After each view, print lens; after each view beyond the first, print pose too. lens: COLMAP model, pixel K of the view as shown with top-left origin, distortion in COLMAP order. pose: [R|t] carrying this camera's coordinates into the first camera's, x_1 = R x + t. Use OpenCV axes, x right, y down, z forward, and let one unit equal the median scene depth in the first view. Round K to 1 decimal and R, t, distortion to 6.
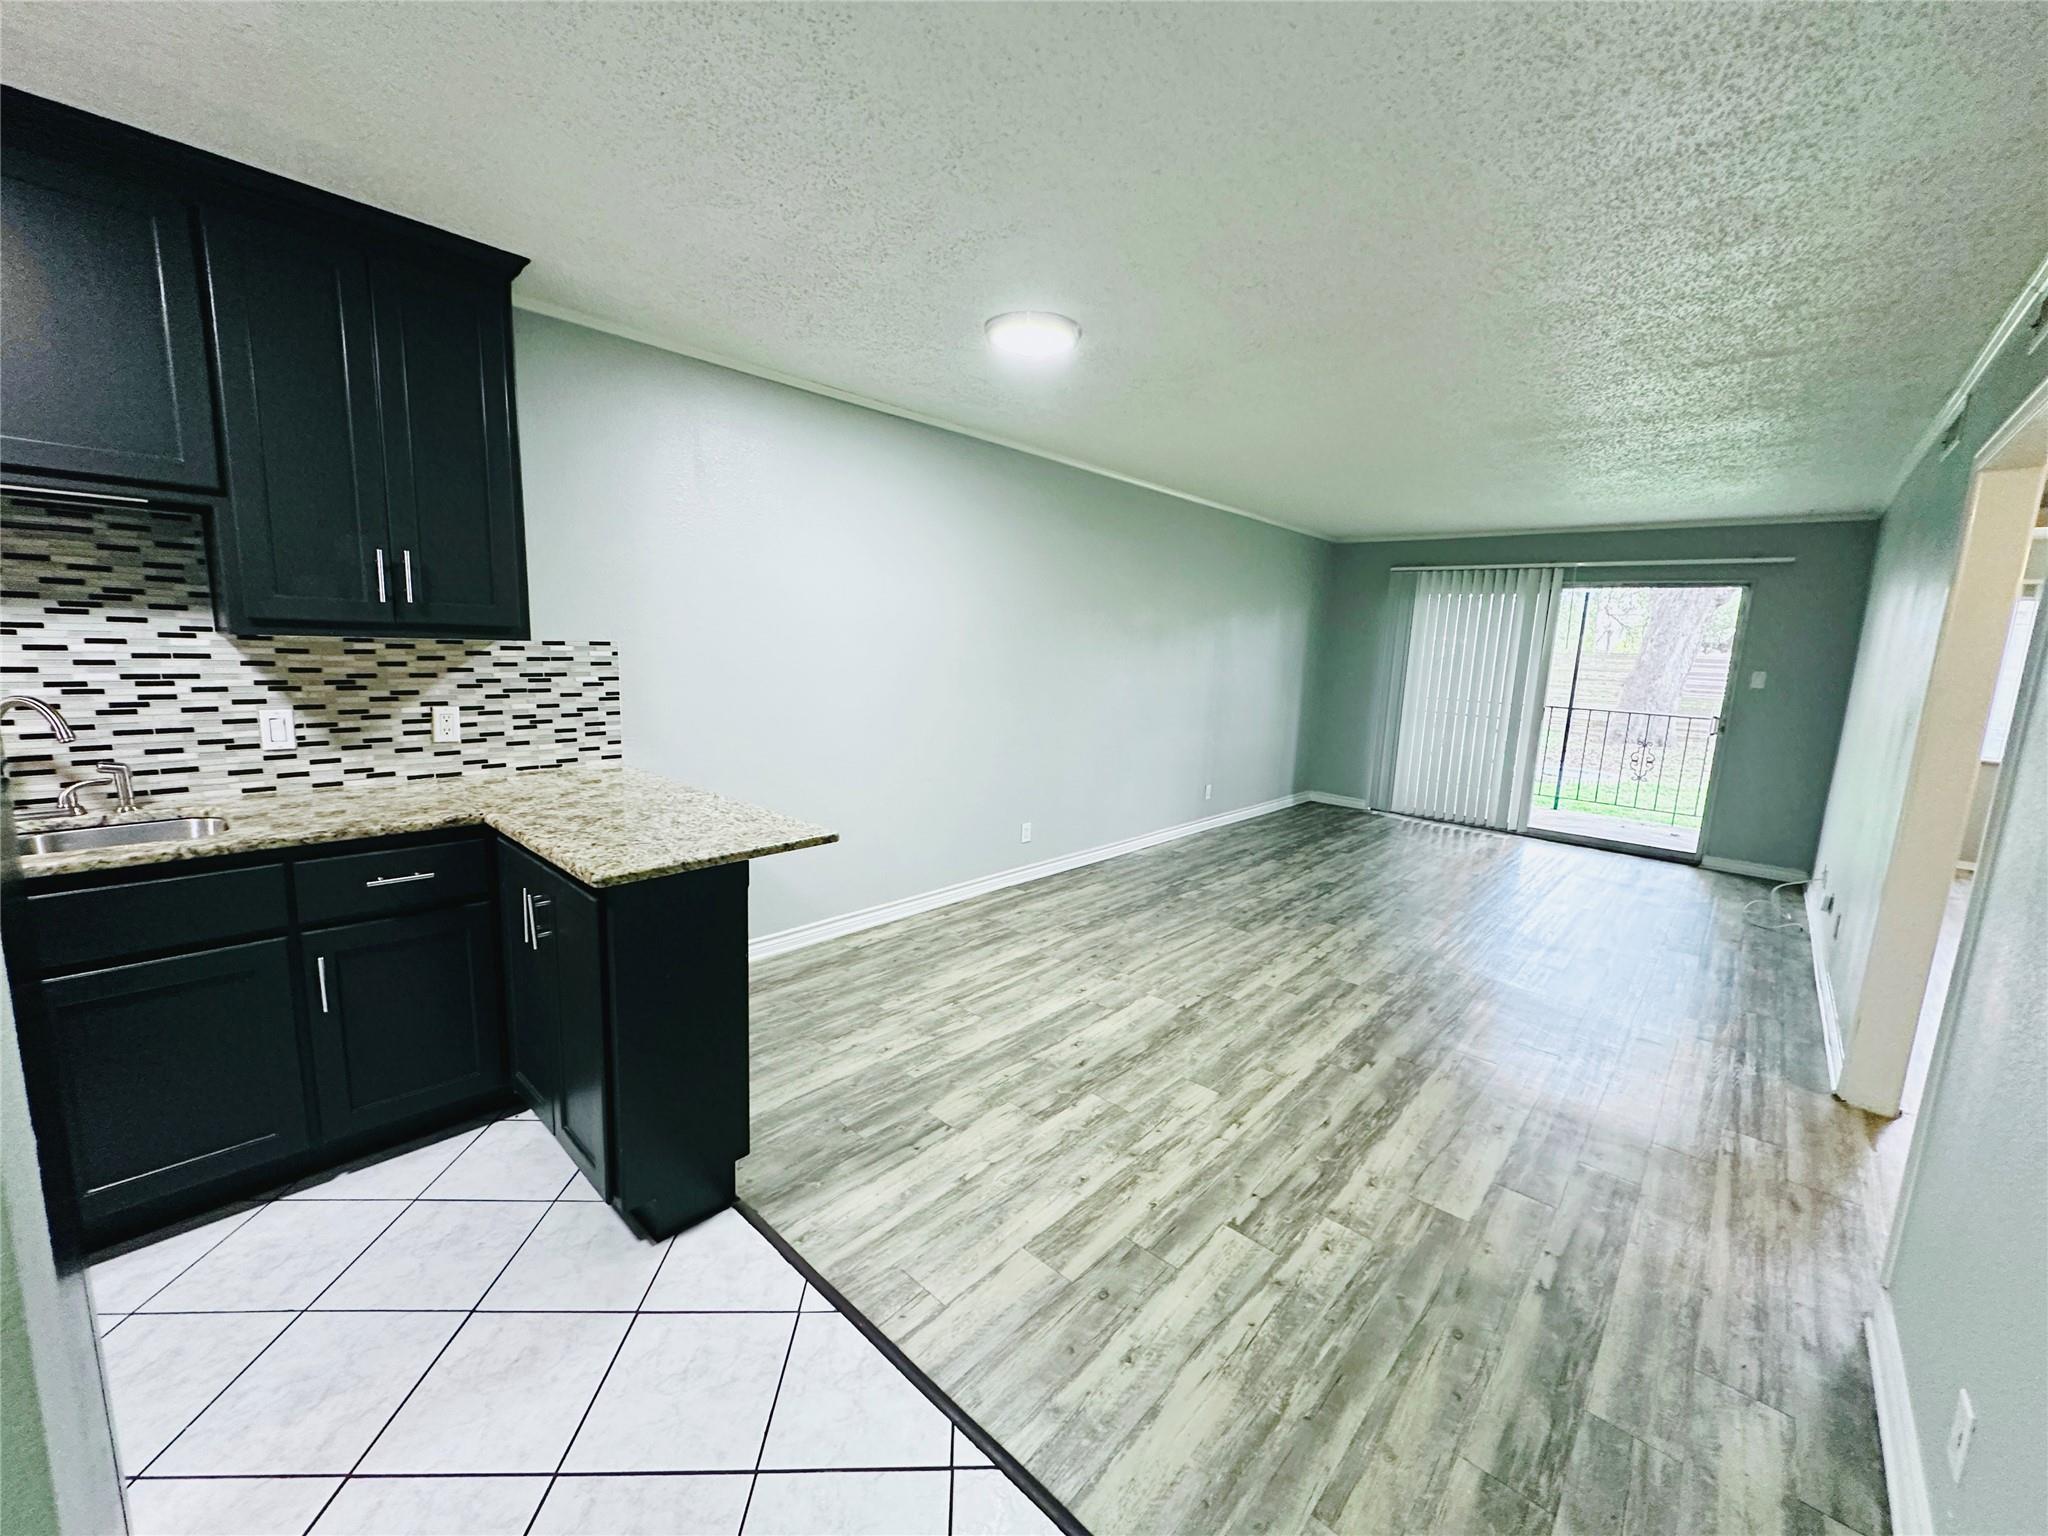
lens RADIAL K [[814.0, 0, 1023.4], [0, 814.0, 767.1], [0, 0, 1]] dist [-0.002937, 0.000838]
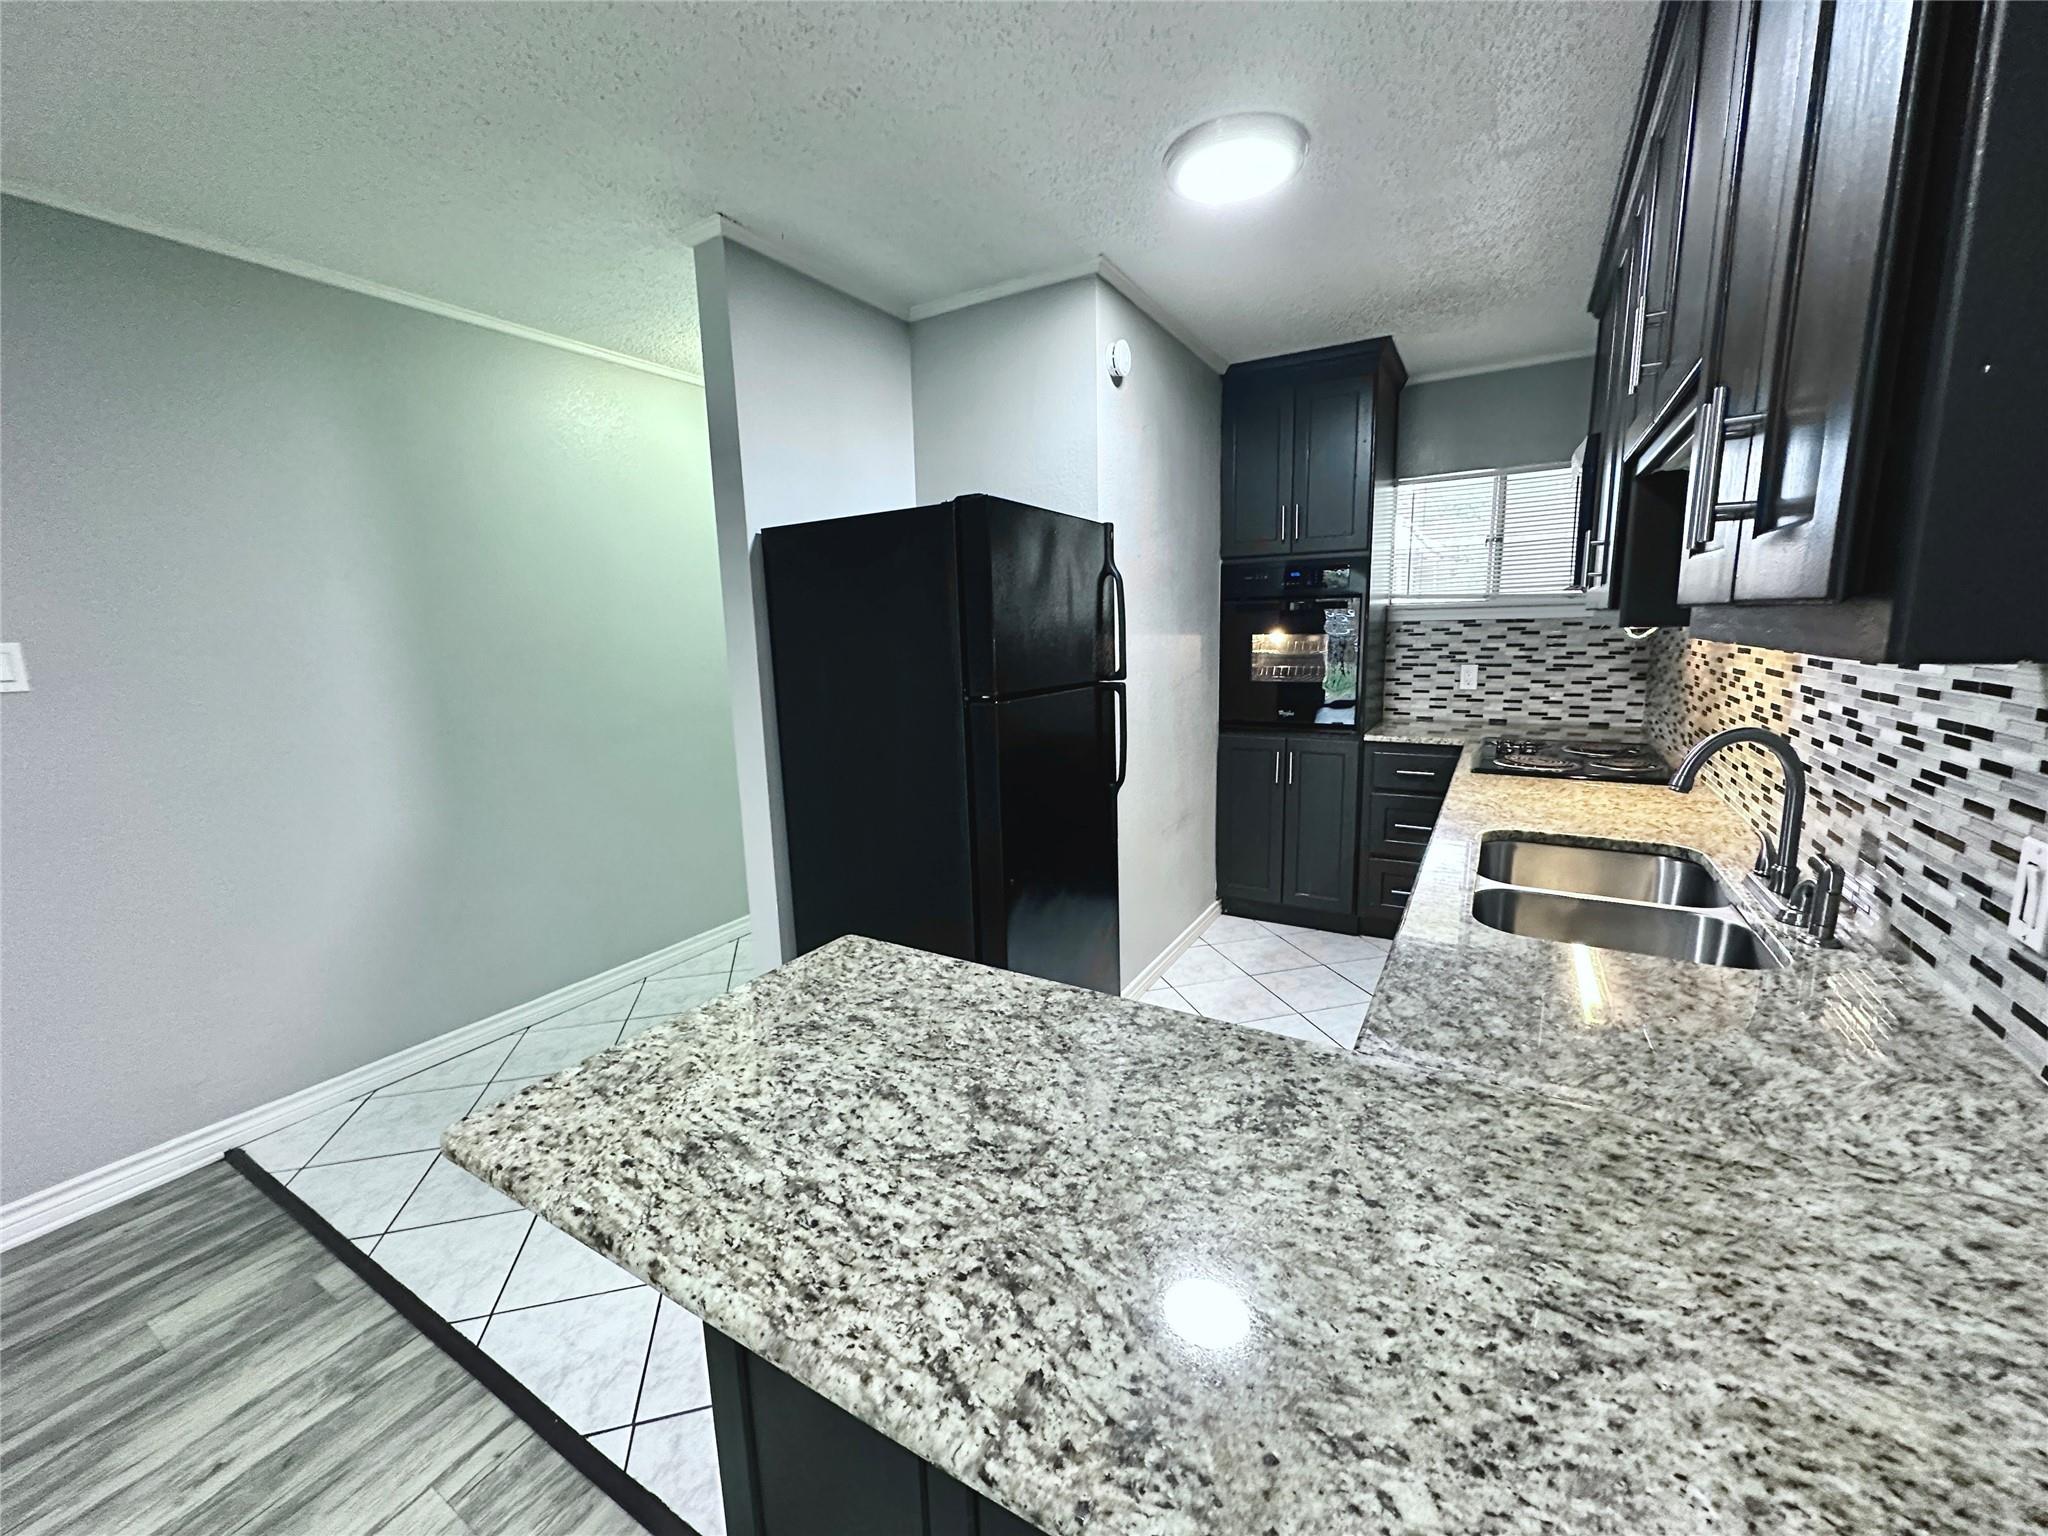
lens RADIAL K [[814.0, 0, 1023.4], [0, 814.0, 767.1], [0, 0, 1]] dist [-0.002937, 0.000838]
pose [[-0.978433, 0.016406, -0.205910, -0.345330], [-0.050174, 0.948110, 0.313959, -0.178044], [0.200376, 0.317520, -0.926839, 1.118155]]
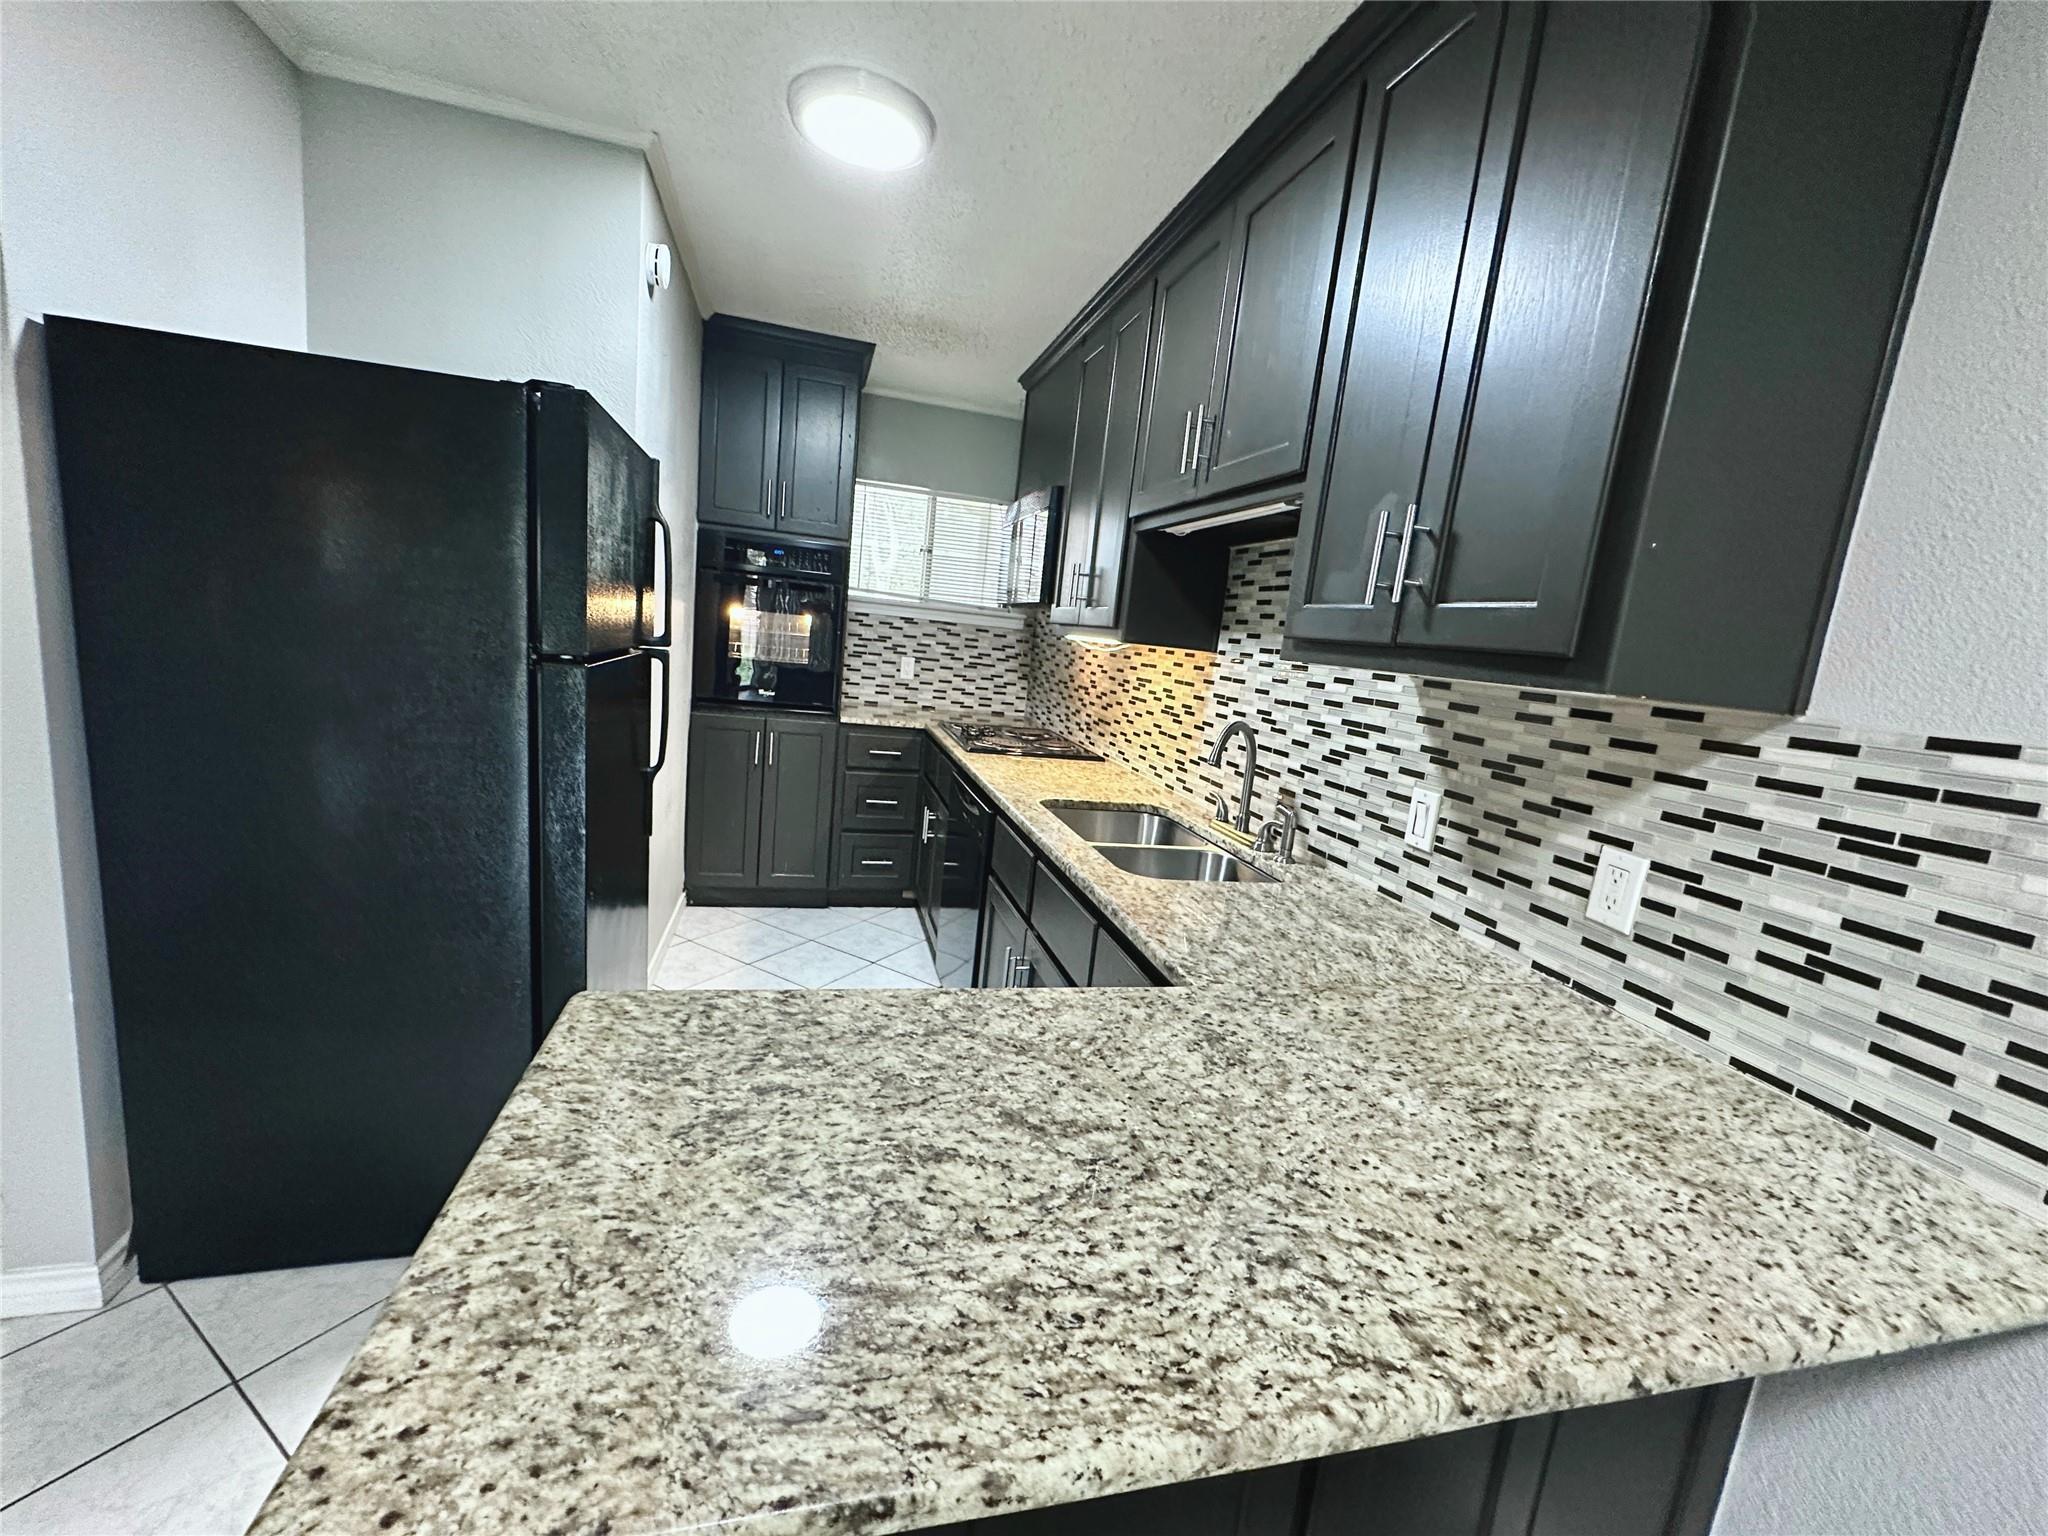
lens RADIAL K [[813.6, 0, 1021.4], [0, 813.6, 767.3], [0, 0, 1]] dist [-0.002700, 0.000407]
pose [[-0.537854, 0.038610, -0.842153, -0.149796], [-0.258747, 0.943176, 0.208494, -0.128576], [0.802349, 0.330044, -0.497301, 0.954293]]
